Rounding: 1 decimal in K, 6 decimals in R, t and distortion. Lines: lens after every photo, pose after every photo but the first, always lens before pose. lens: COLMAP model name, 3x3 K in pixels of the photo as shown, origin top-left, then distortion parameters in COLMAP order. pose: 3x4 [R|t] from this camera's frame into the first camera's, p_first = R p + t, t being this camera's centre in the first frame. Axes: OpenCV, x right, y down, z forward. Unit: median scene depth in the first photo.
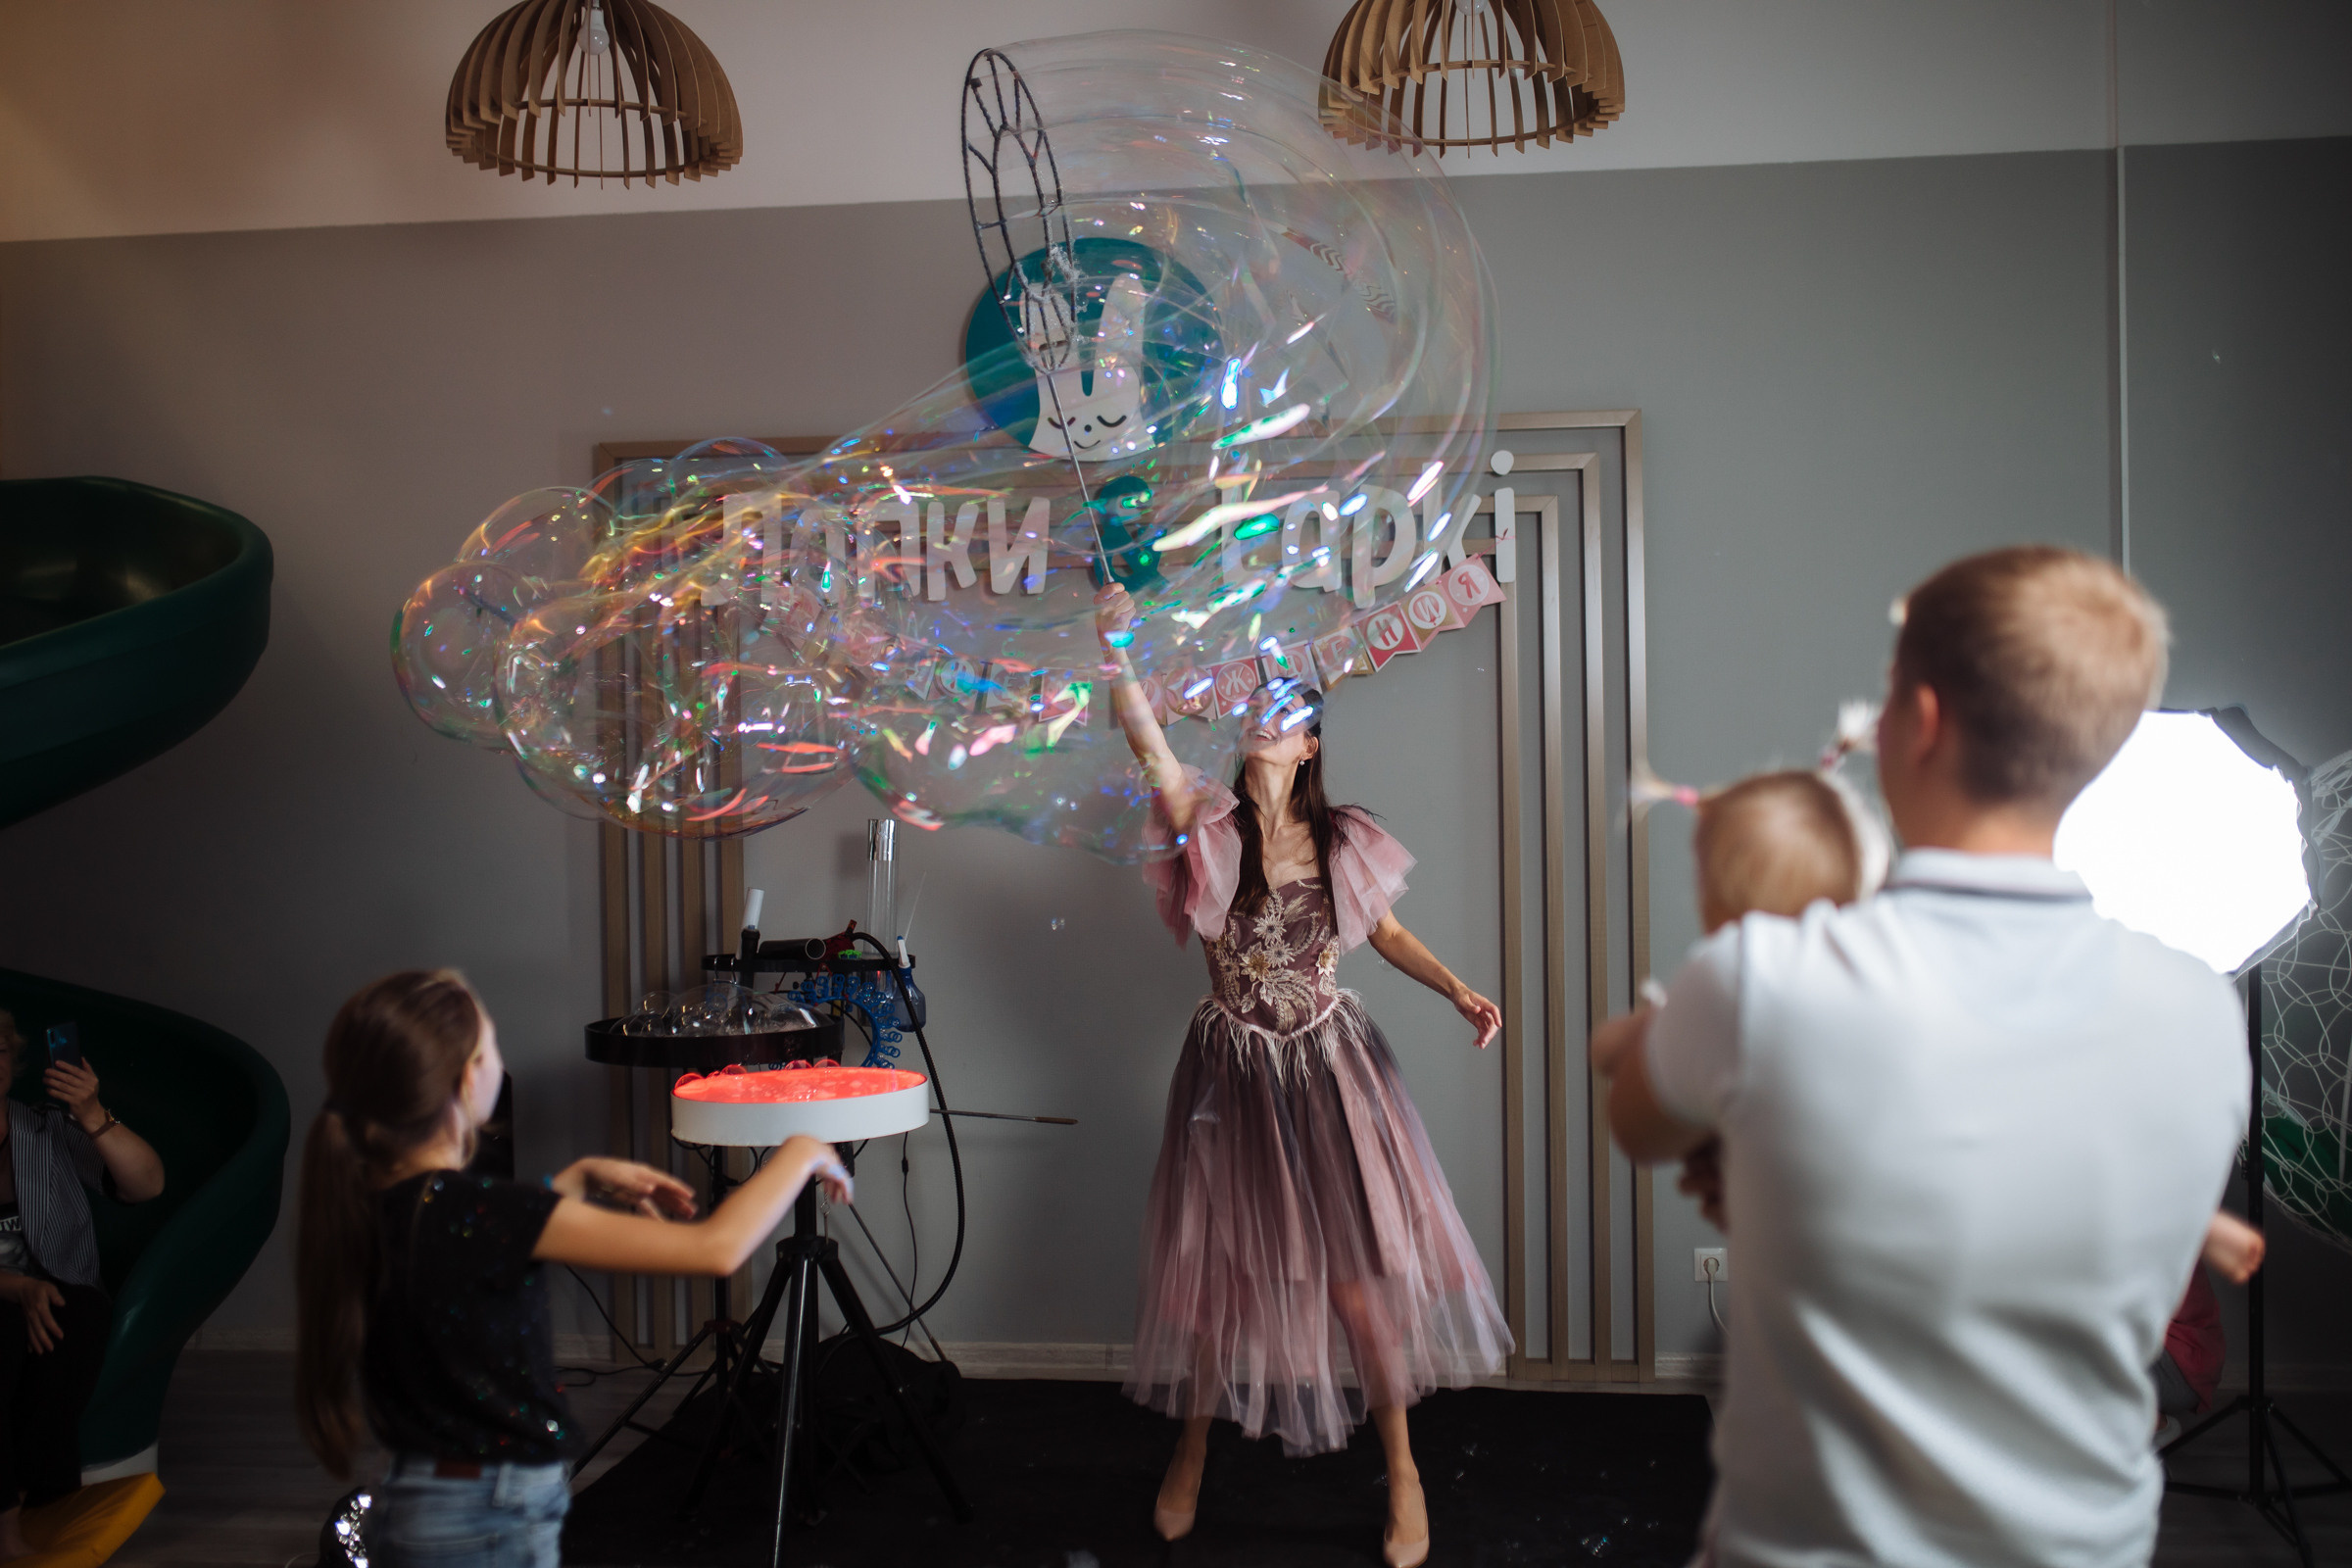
lens RADIAL K [[2231.9, 0, 1176.0], [0, 2231.9, 784.0], [0, 0, 1]] dist [-0.080776, 0.139382]
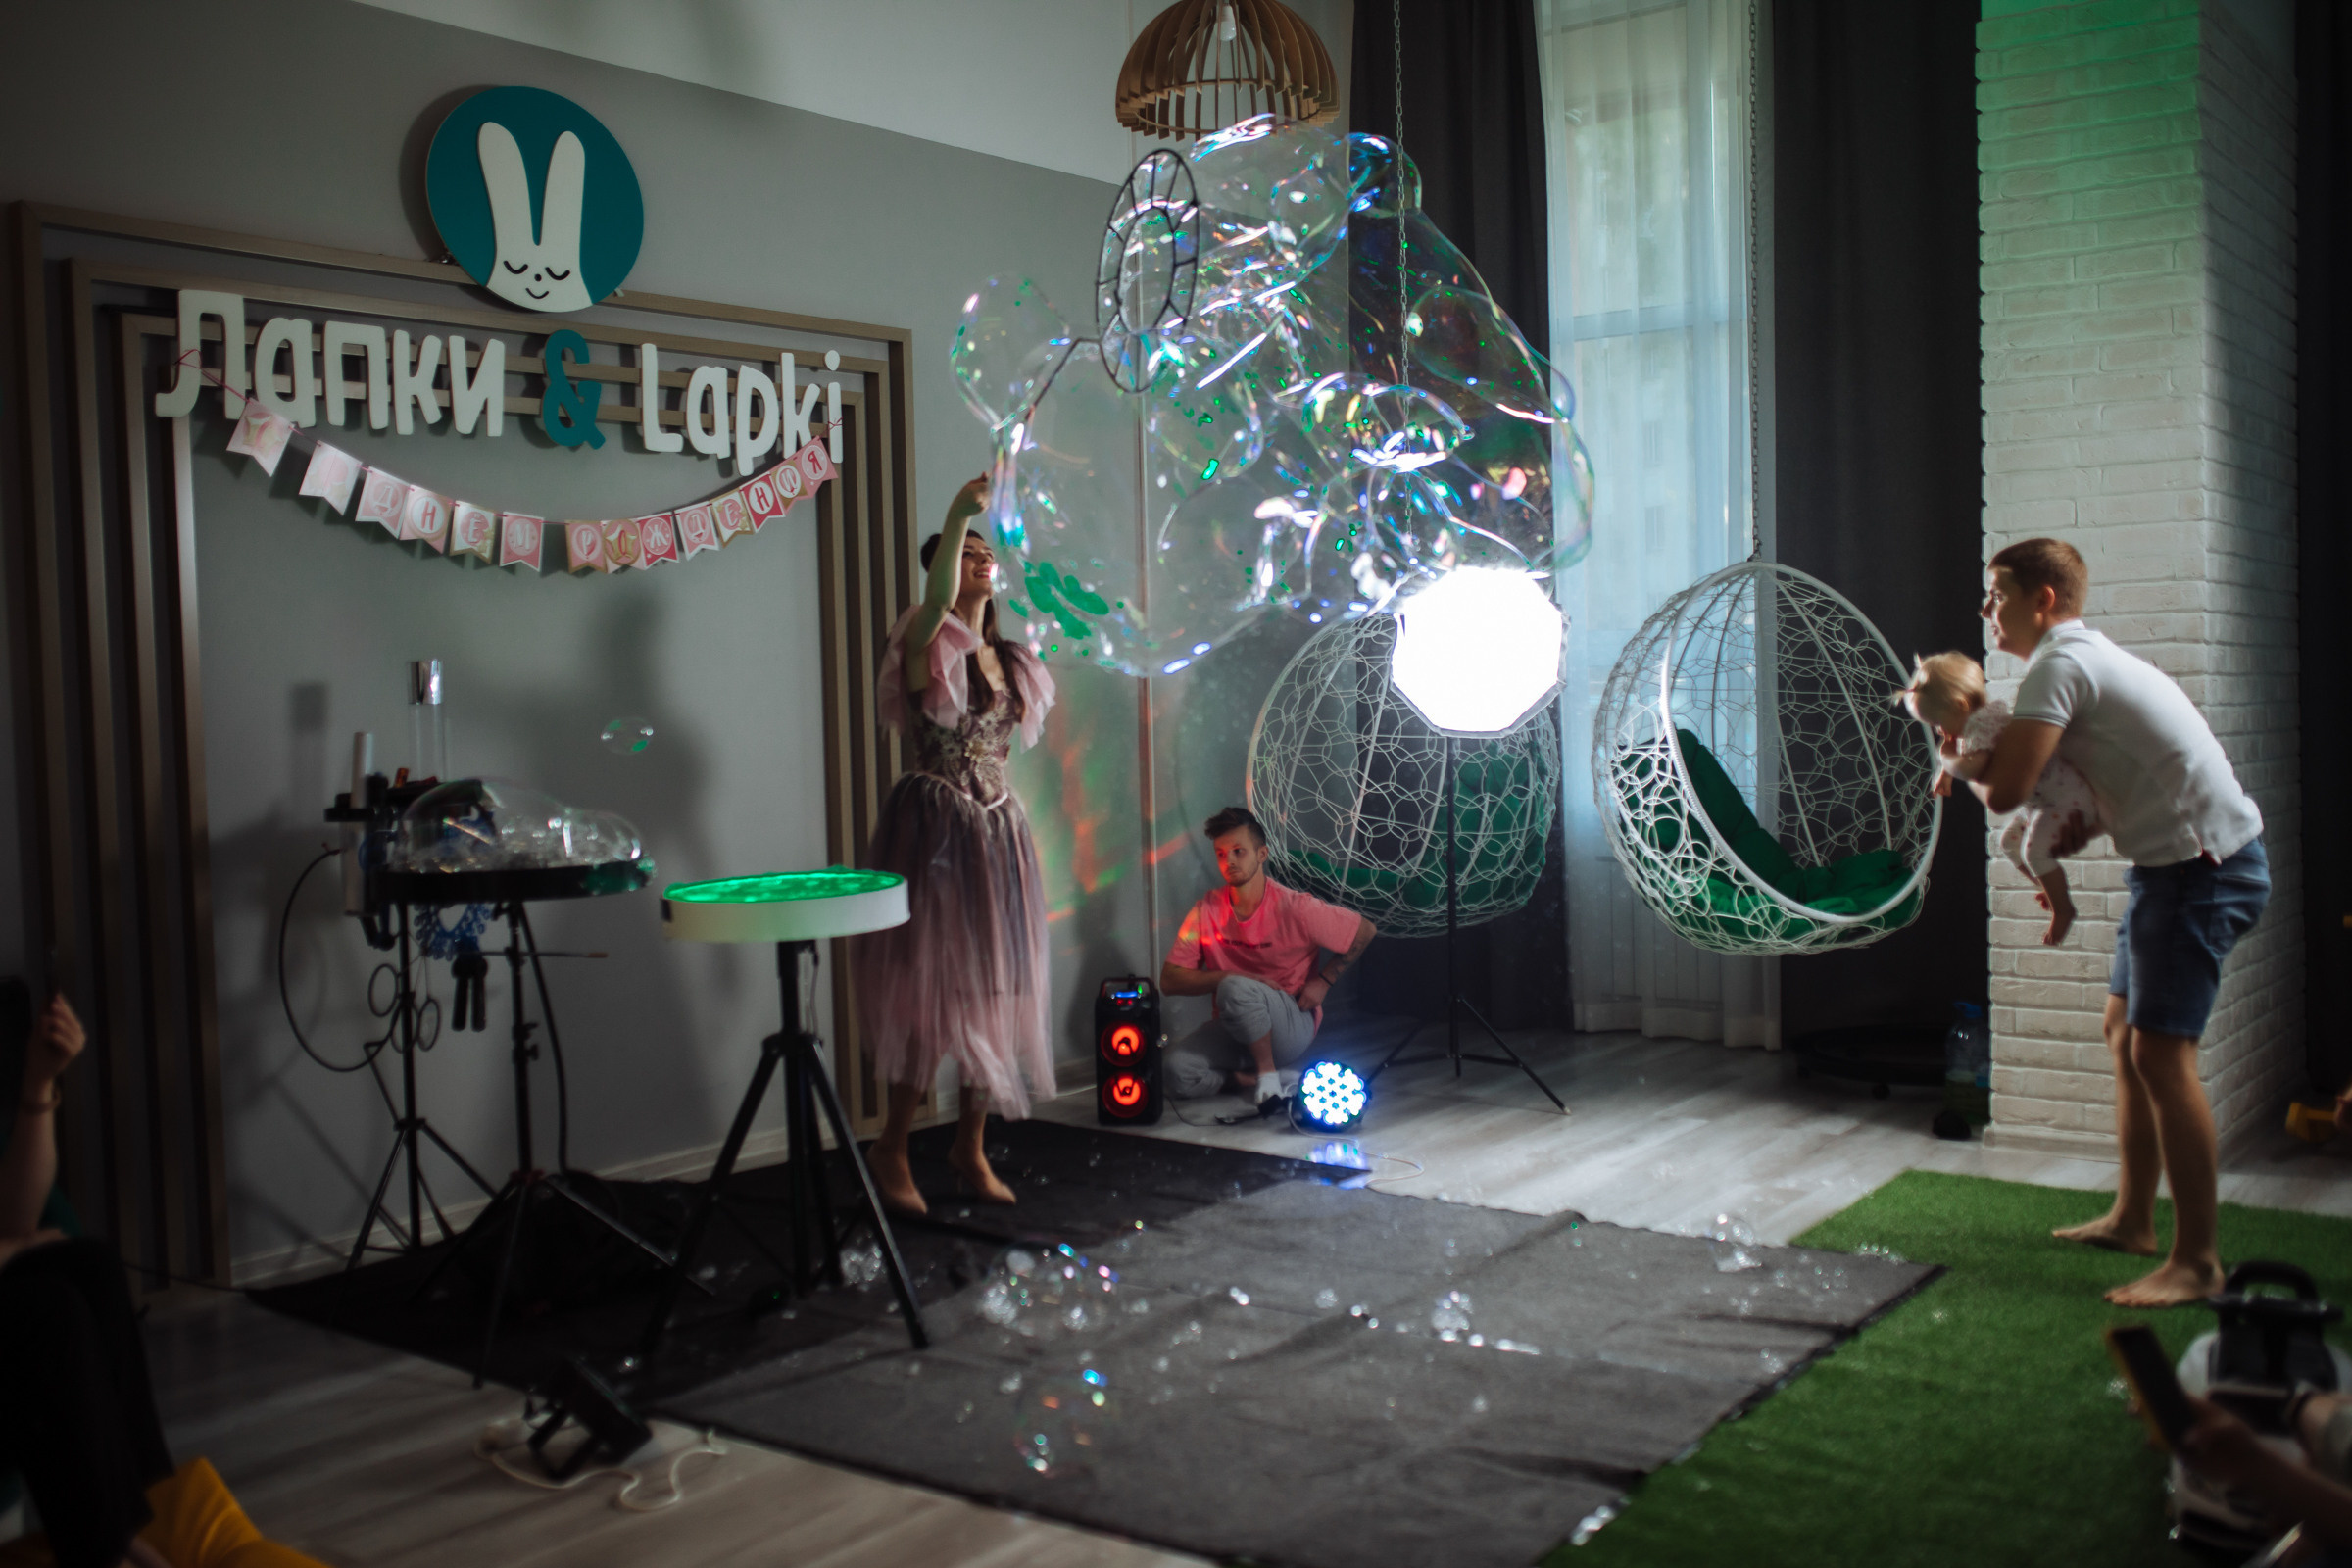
lens RADIAL K [[2231.9, 0, 1176.0], [0, 2231.9, 784.0], [0, 0, 1]] dist [-0.080776, 0.139382]
pose [[0.510904, -0.042927, 0.858566, -0.777114], [0.025740, 0.999069, 0.034634, 0.043493], [-0.859253, 0.004405, 0.511533, 0.239998]]
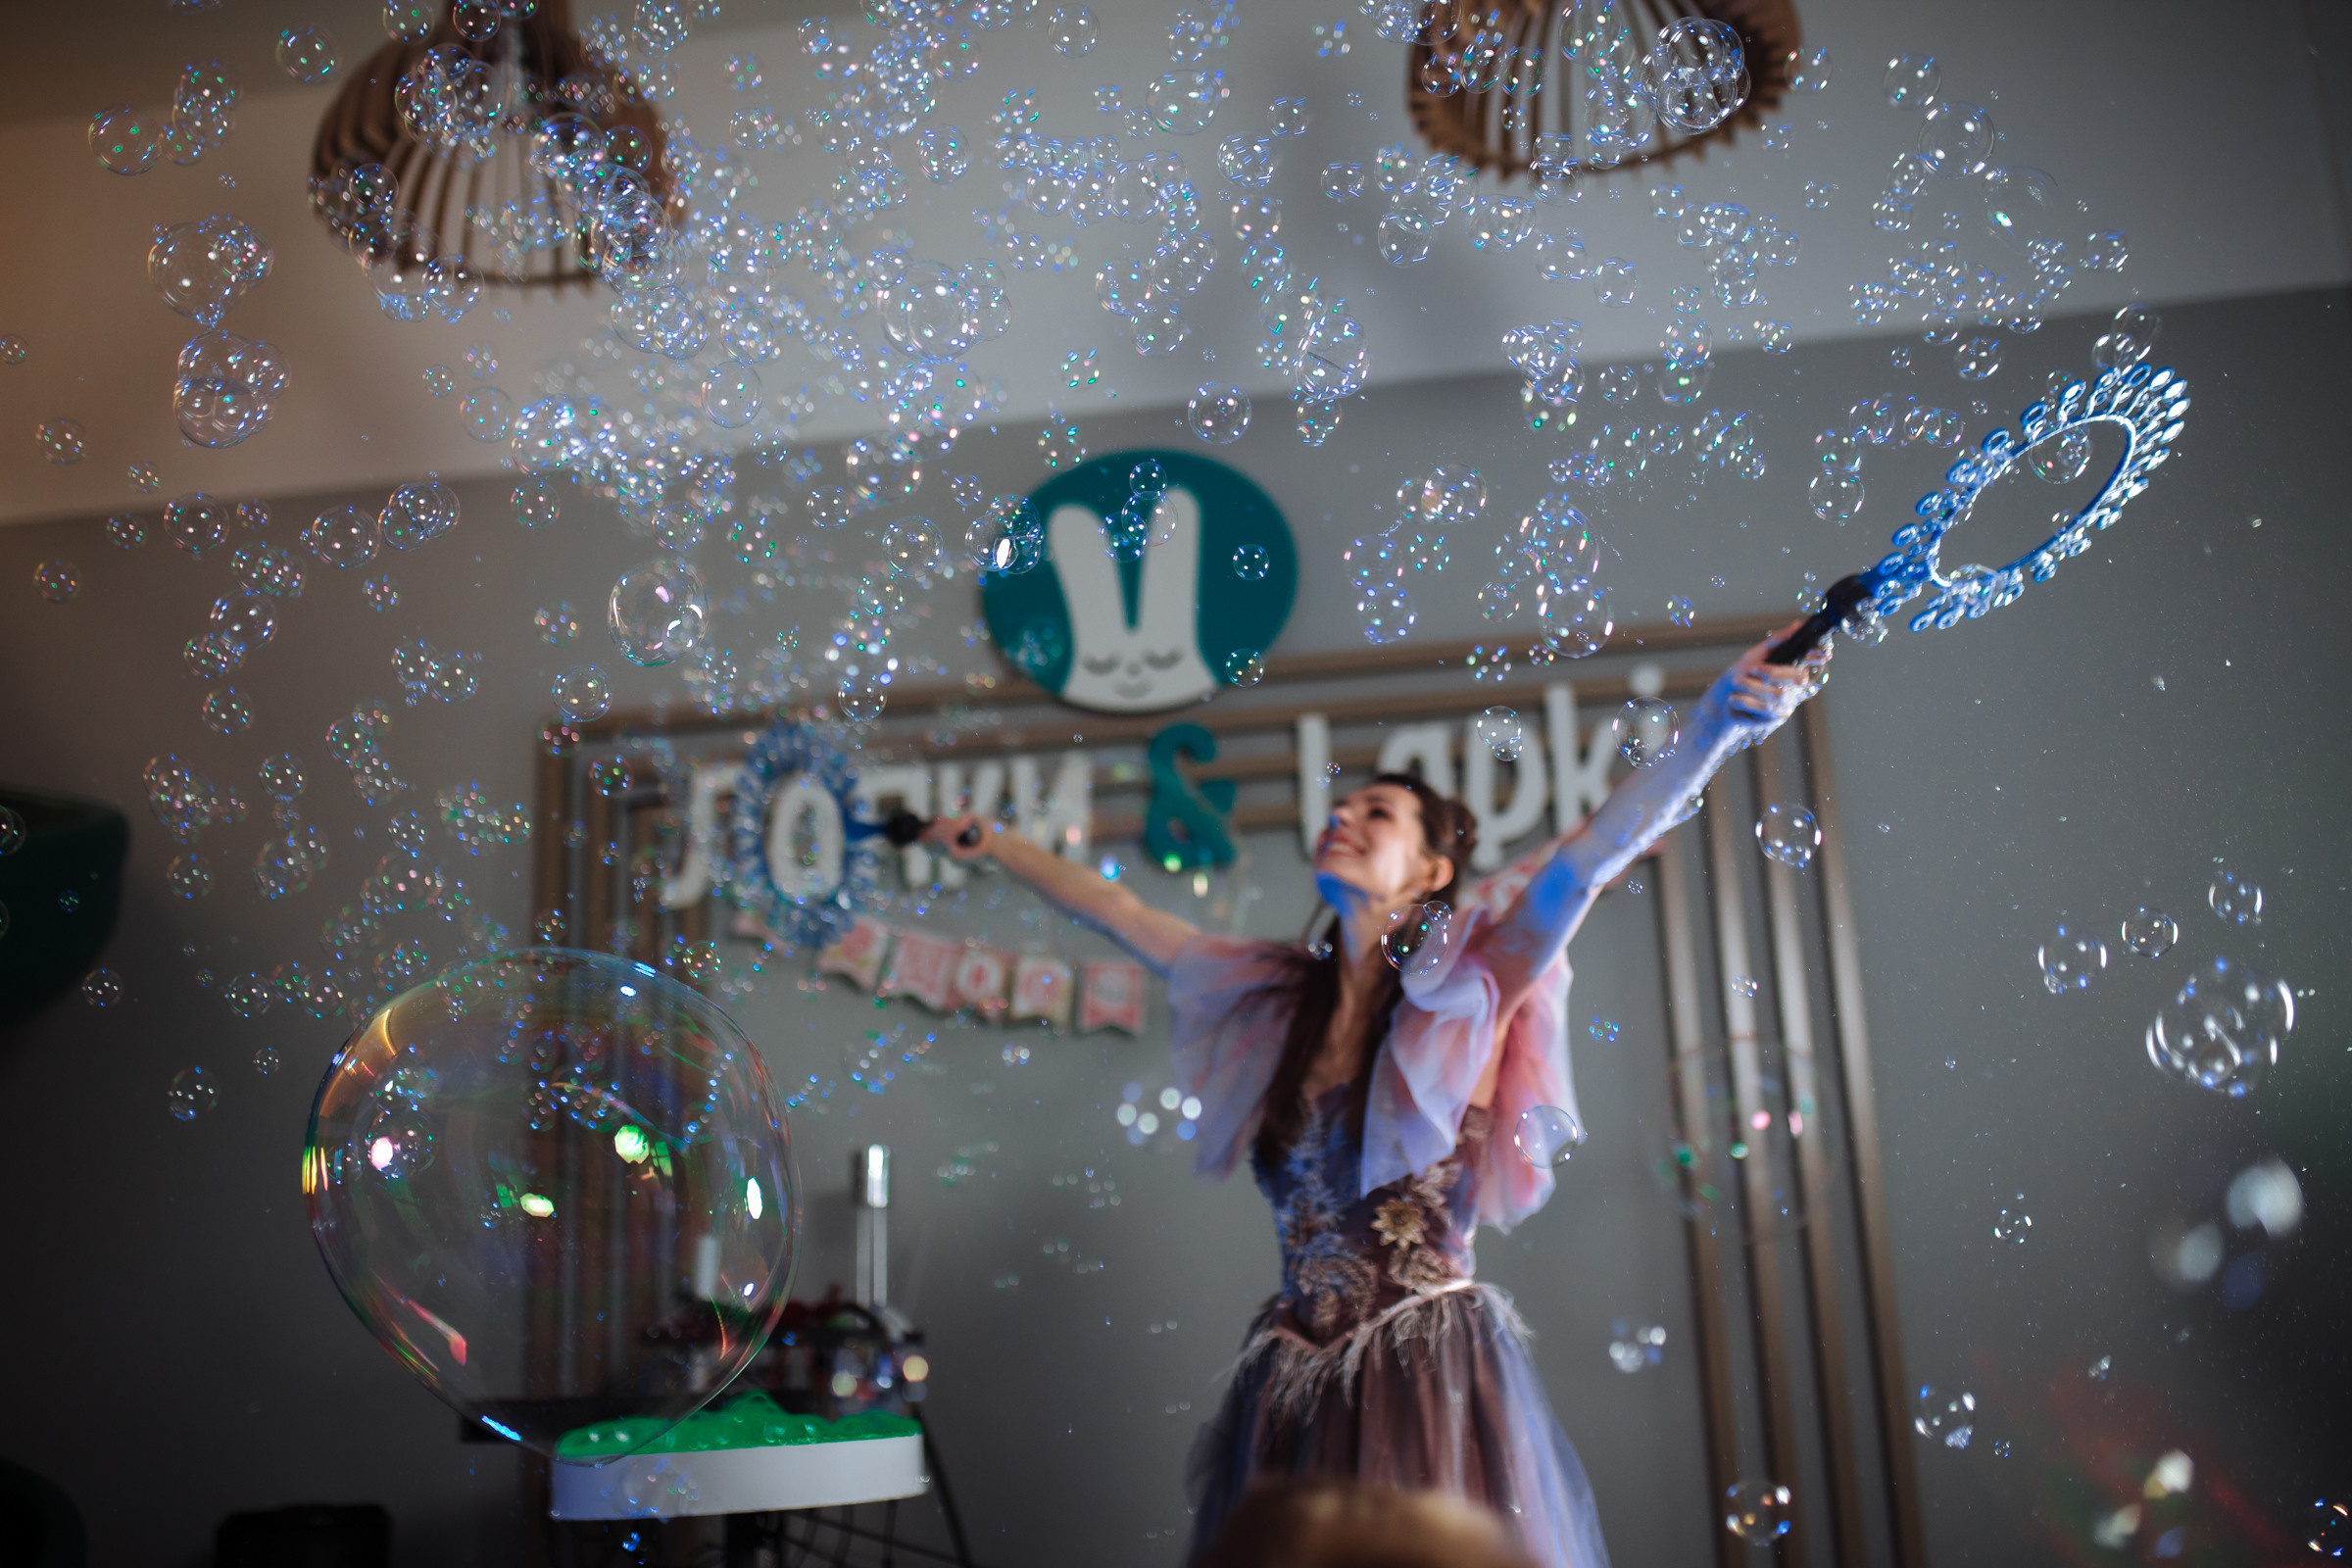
lens RADIAL K [[2231.9, 0, 1176.0], [0, 2231.9, 784.0], [0, 0, 1]] dist [-0.080776, 0.139382]
pose [[0.999339, -0.032206, -0.016858, -0.012071], [0.026252, 0.960188, -0.278118, 0.110406], [0.025144, 0.277492, 0.960399, 0.227864]]
